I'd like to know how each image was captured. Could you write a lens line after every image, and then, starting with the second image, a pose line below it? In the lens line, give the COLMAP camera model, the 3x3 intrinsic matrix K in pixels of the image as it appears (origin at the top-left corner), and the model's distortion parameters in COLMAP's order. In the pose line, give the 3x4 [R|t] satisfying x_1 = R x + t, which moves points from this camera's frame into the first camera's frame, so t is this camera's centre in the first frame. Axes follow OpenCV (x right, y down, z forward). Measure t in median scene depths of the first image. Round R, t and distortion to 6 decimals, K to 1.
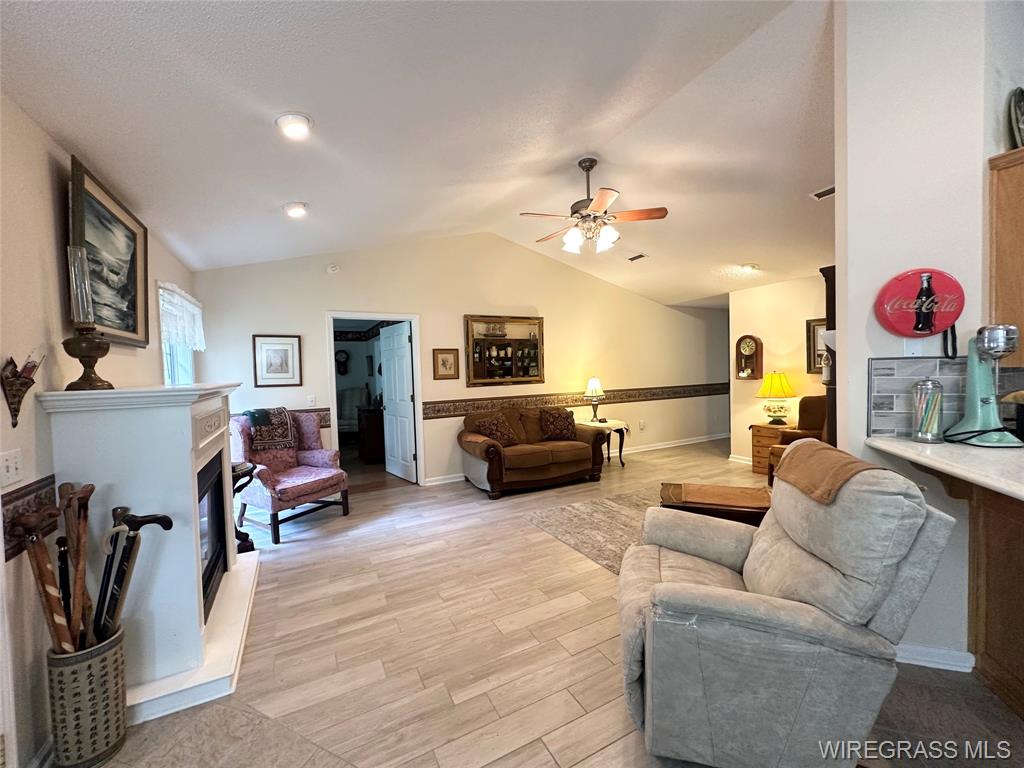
lens RADIAL K [[411.2, 0, 512.0], [0, 411.2, 384.0], [0, 0, 1]] dist [0.000340, -0.000199]
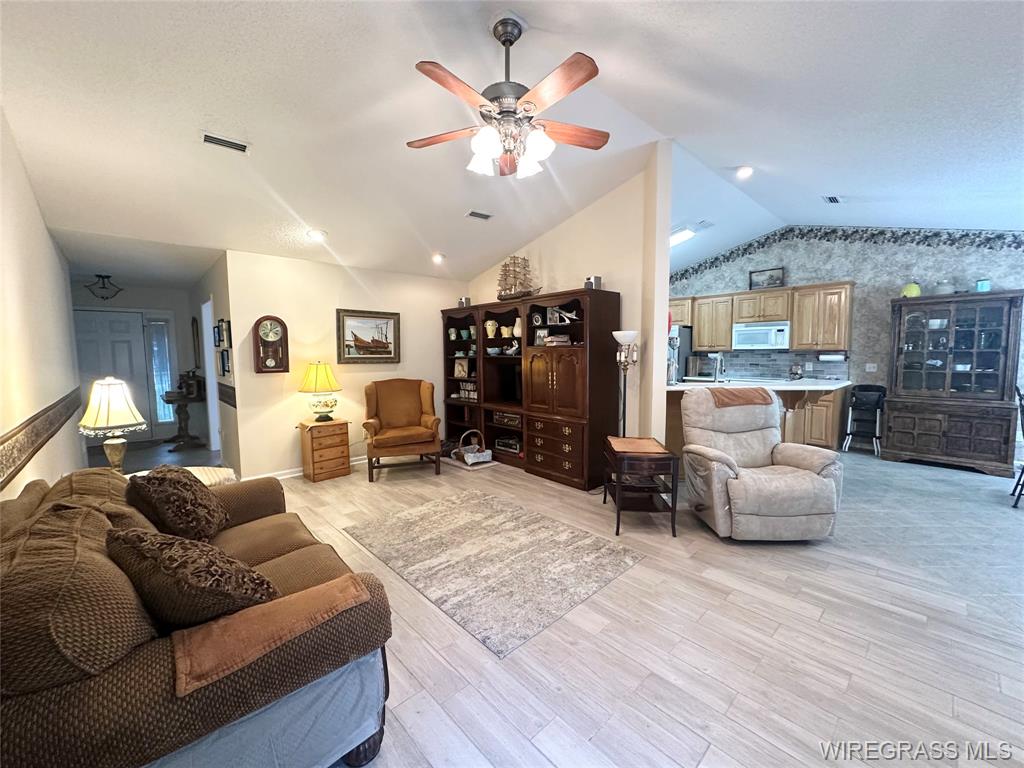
lens RADIAL K [[407.5, 0, 512.0], [0, 407.5, 384.0], [0, 0, 1]] dist [-0.000775, -0.000321]
pose [[-0.264809, -0.048843, 0.963063, -0.453884], [0.050781, 0.996624, 0.064508, -0.025926], [-0.962963, 0.065988, -0.261435, 1.185347]]
